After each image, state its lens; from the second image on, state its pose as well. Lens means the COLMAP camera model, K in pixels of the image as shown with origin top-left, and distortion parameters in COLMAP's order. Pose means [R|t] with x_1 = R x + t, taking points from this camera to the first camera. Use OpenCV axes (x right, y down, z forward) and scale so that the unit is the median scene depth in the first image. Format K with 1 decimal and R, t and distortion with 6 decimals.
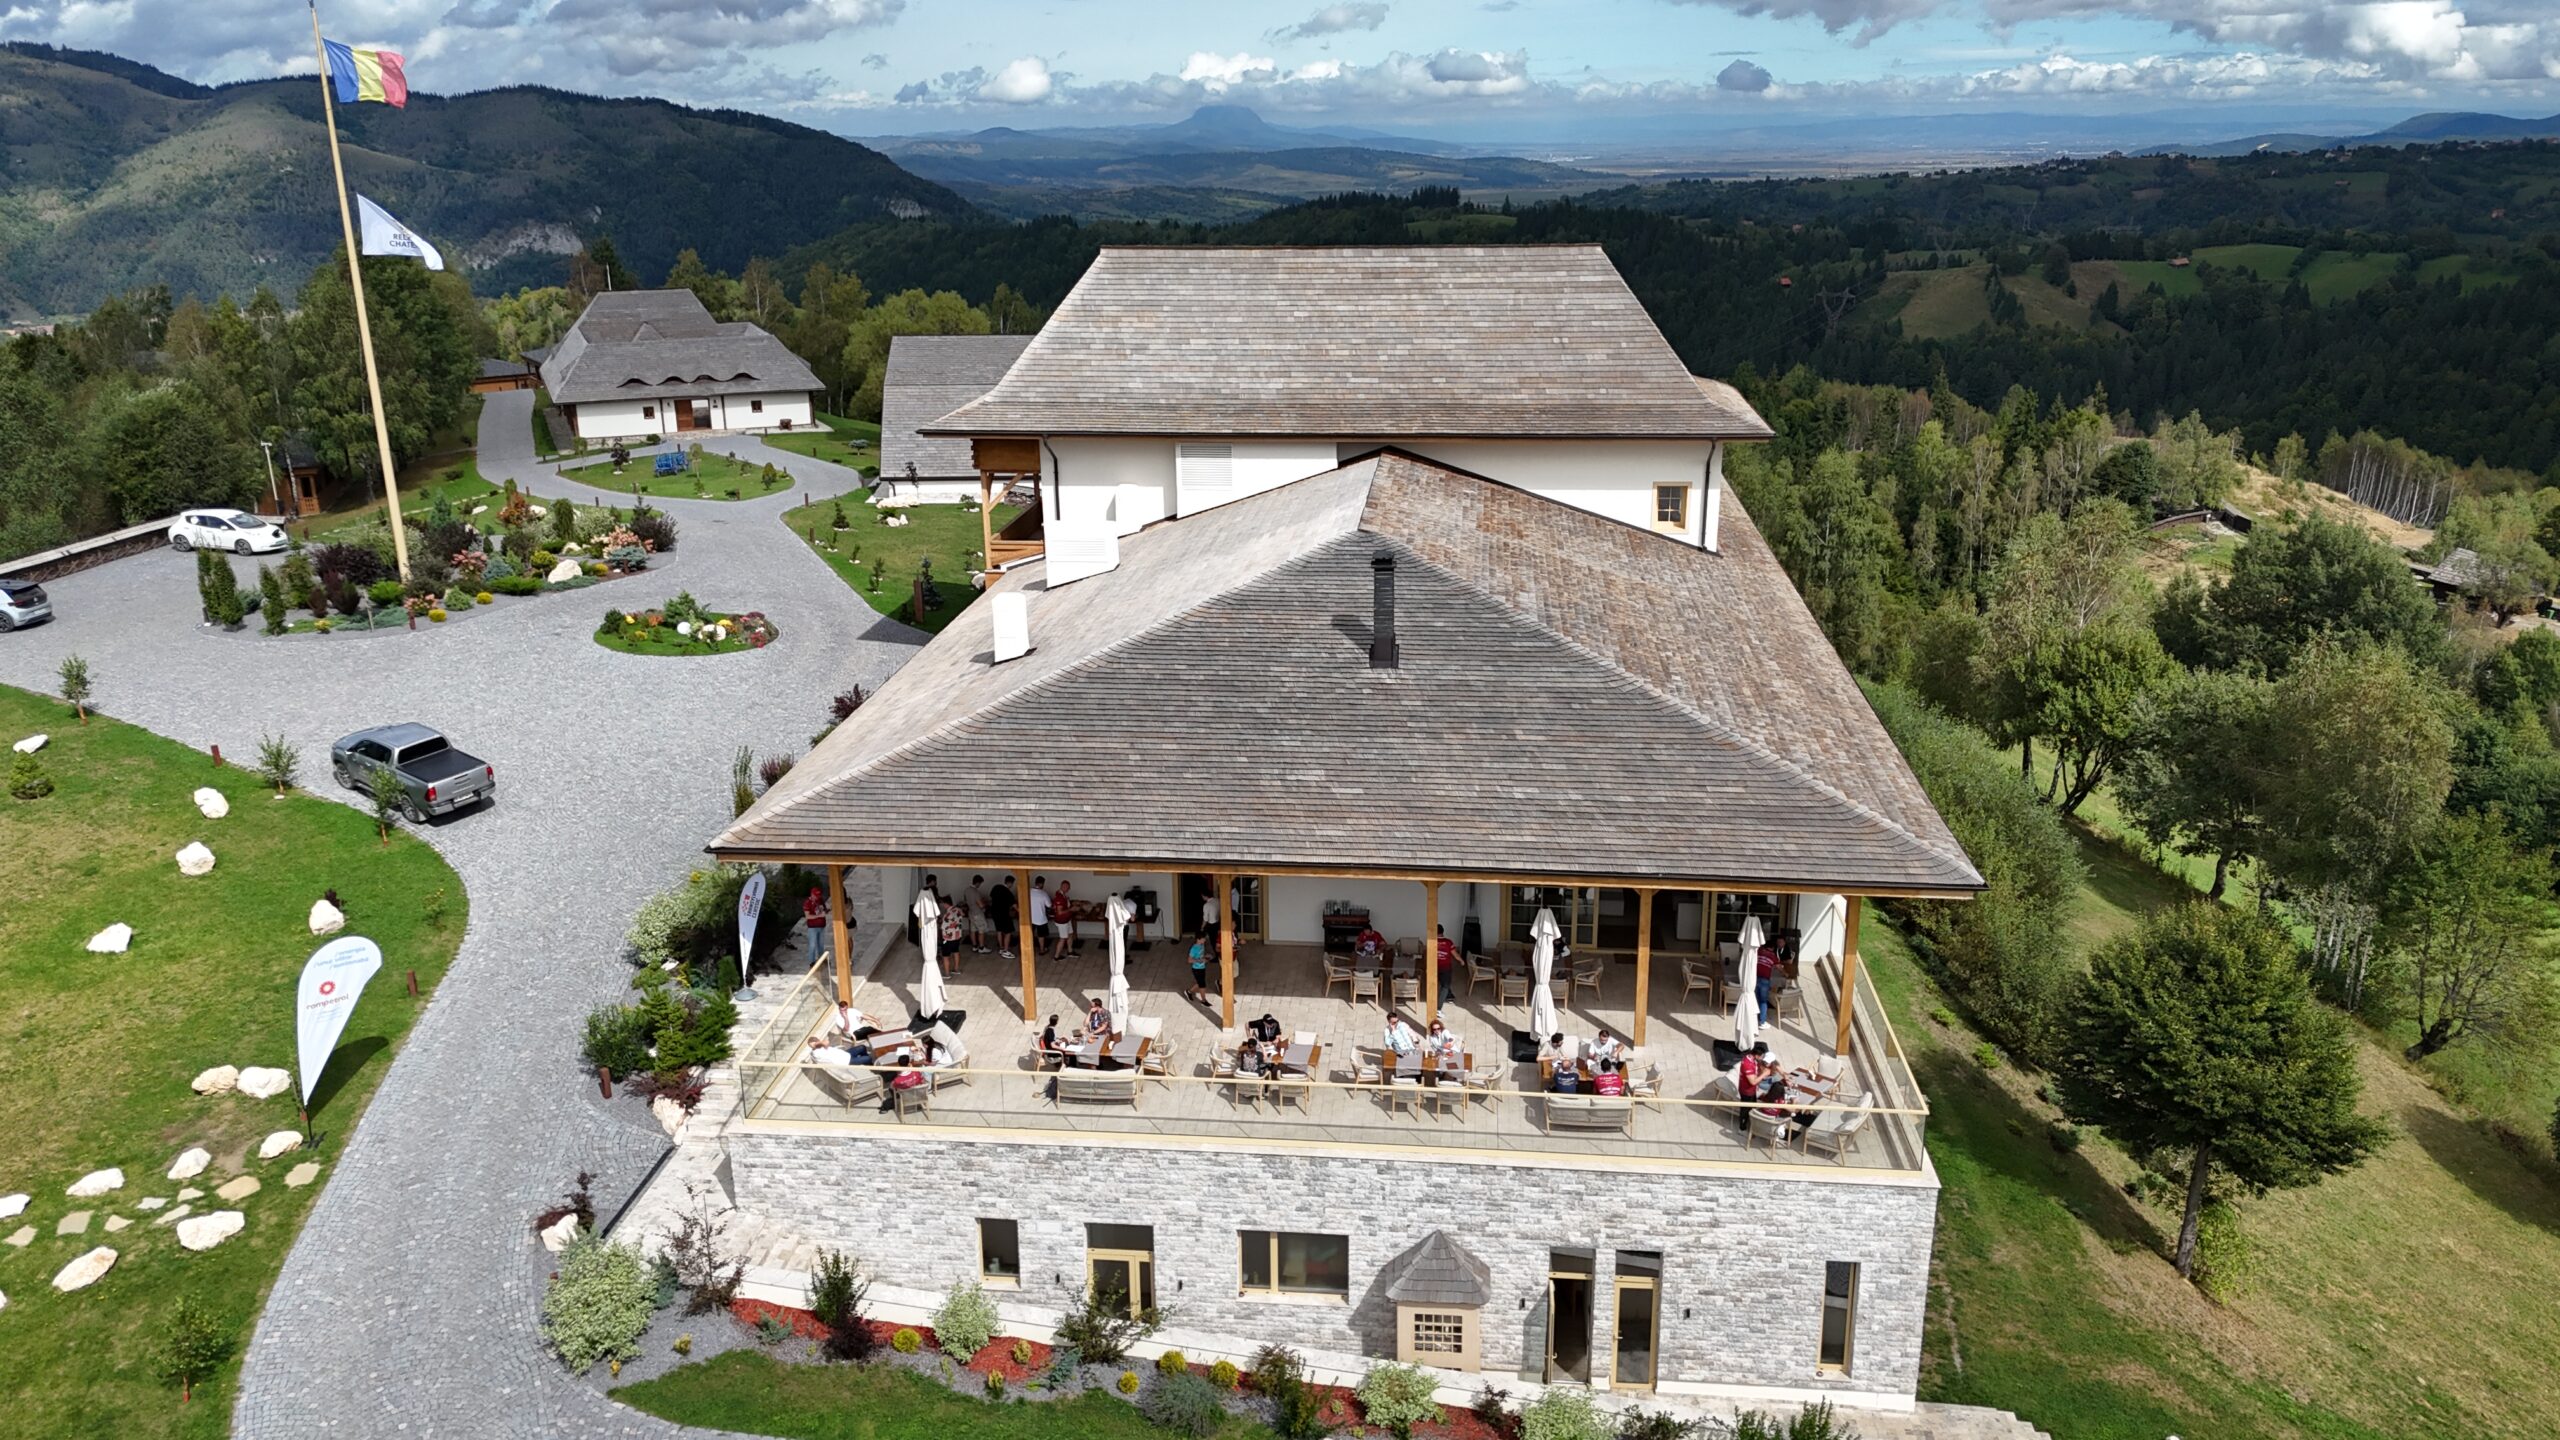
lens RADIAL K [[1873.6, 0, 1273.1], [0, 1873.6, 708.4], [0, 0, 1]] dist [0.073957, -0.067493]
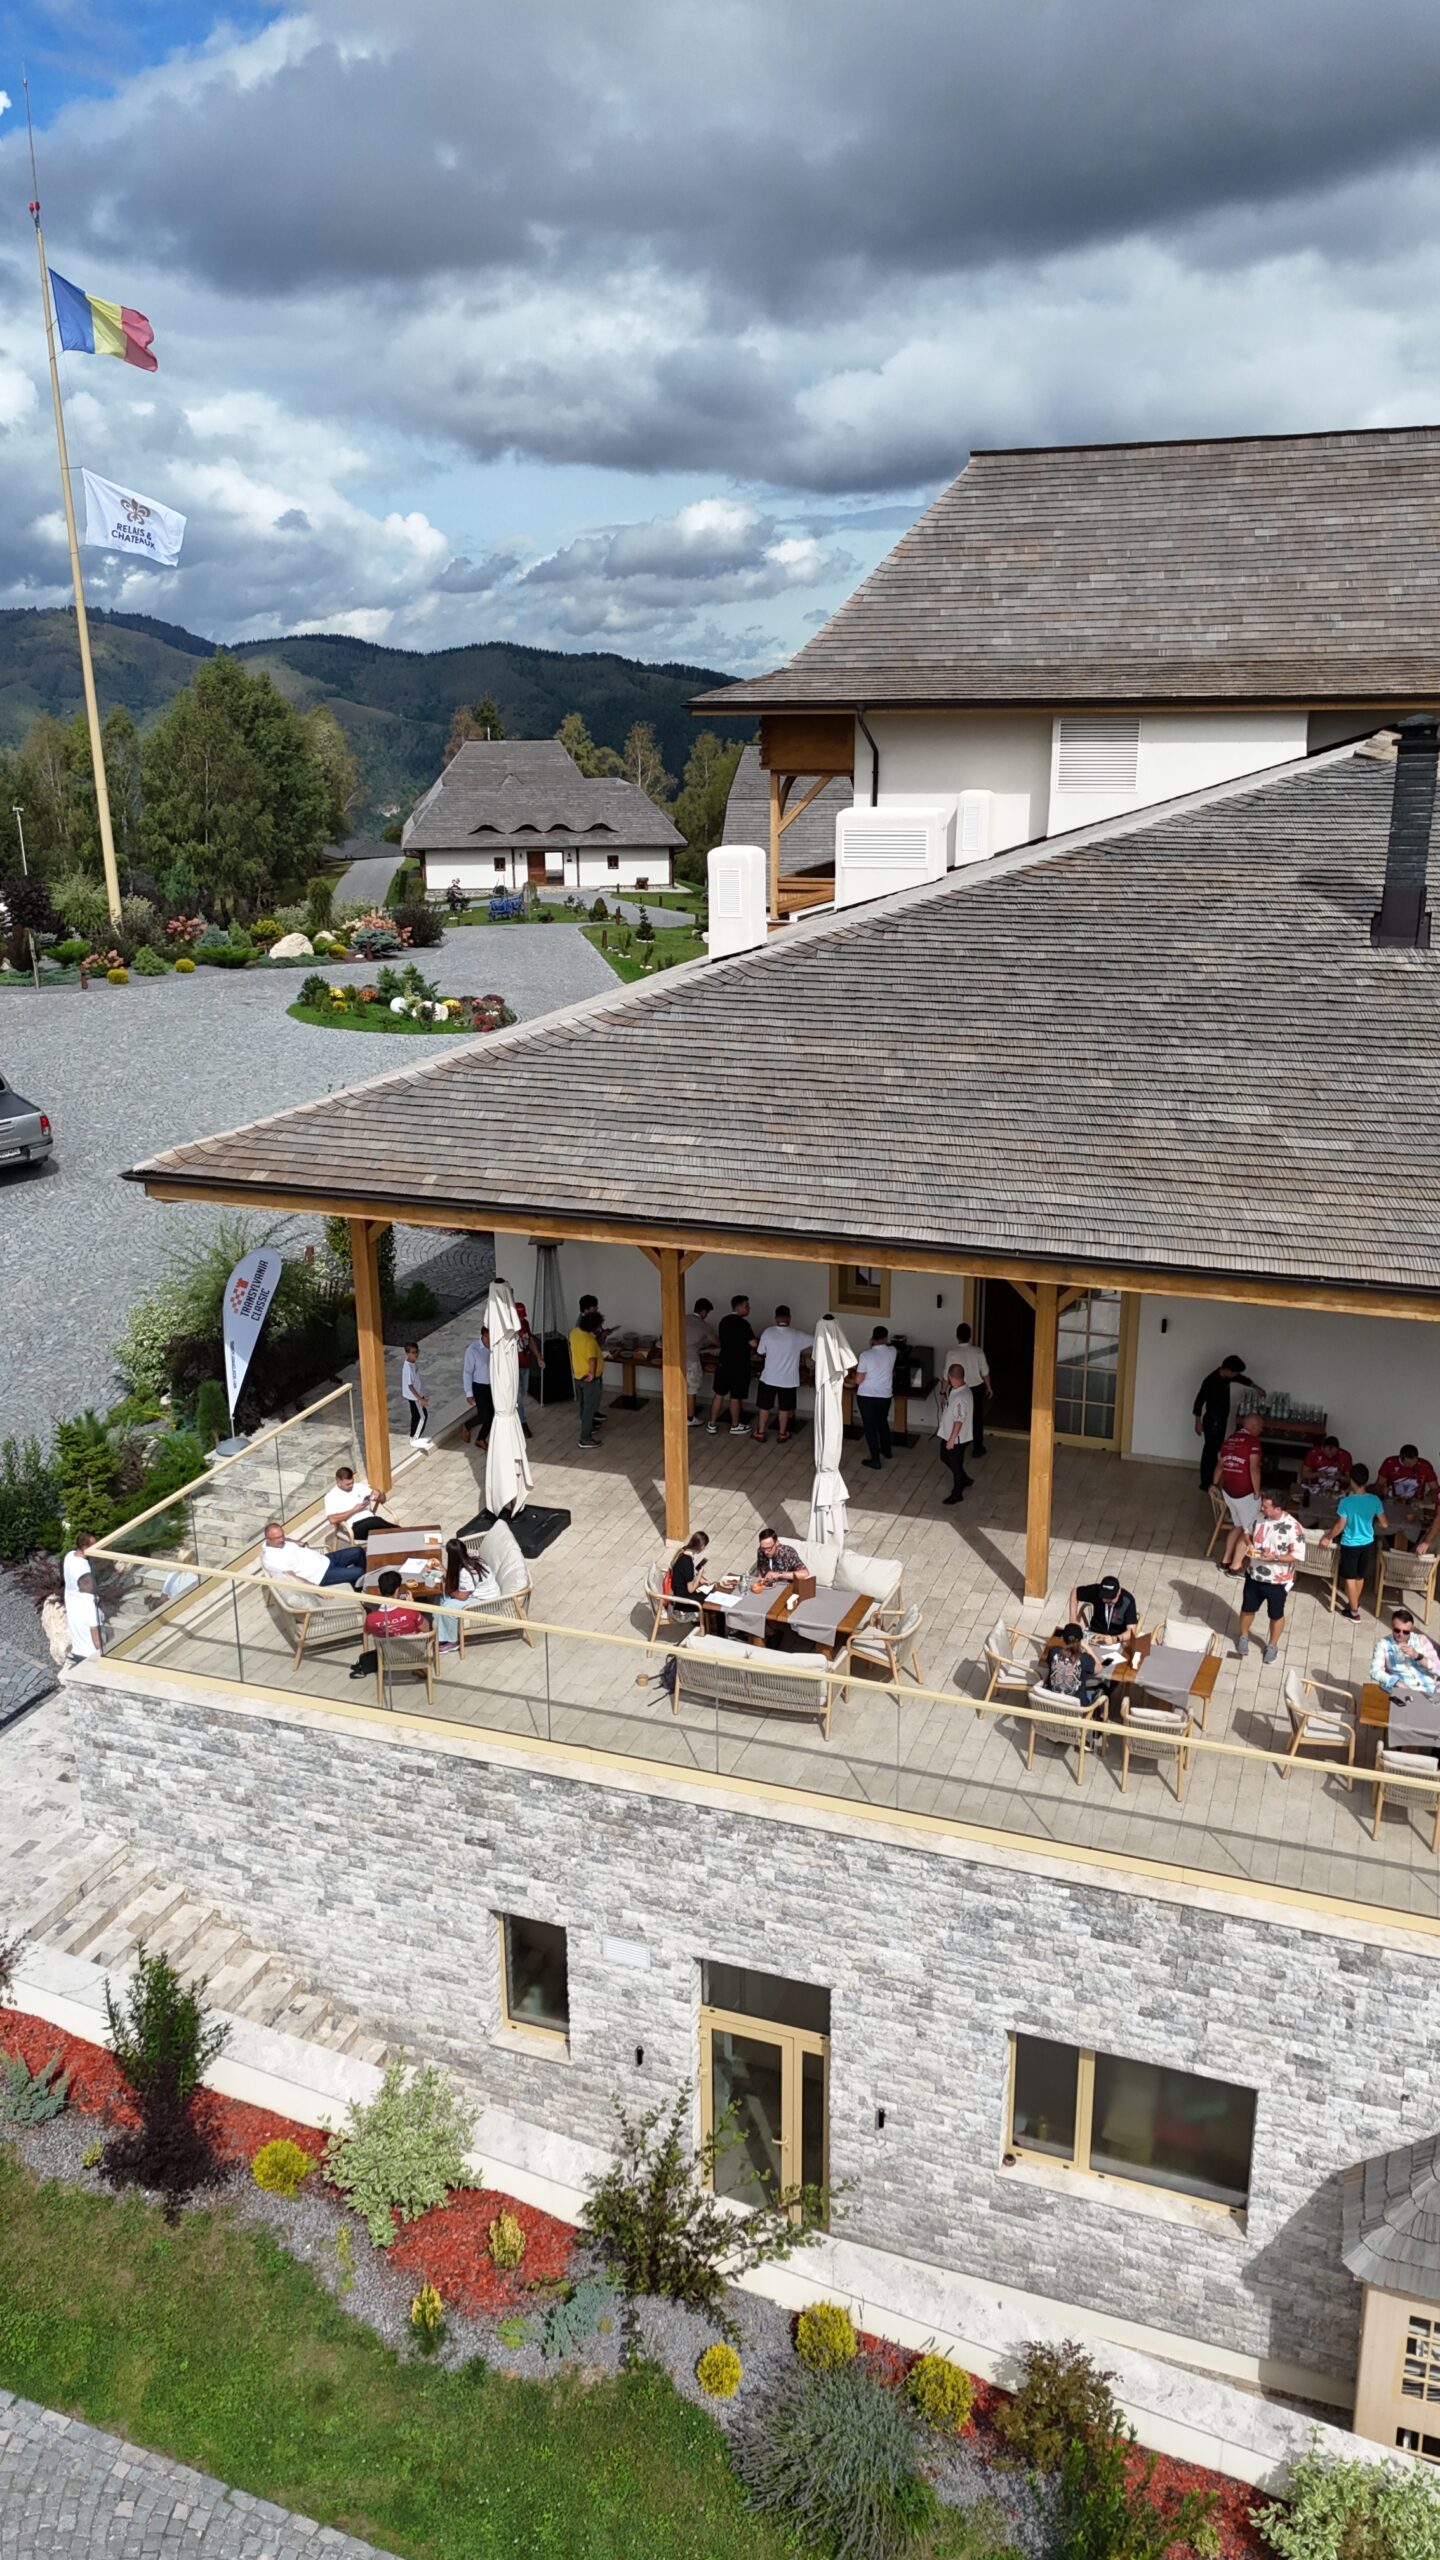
lens RADIAL K [[1873.6, 0, 720.0], [0, 1873.6, 1280.0], [0, 0, 1]] dist [0.073957, -0.067493]
pose [[0.969711, 0.076814, -0.231863, 0.005472], [-0.075289, 0.997042, 0.015432, 0.079817], [0.232362, 0.002492, 0.972626, 0.464418]]
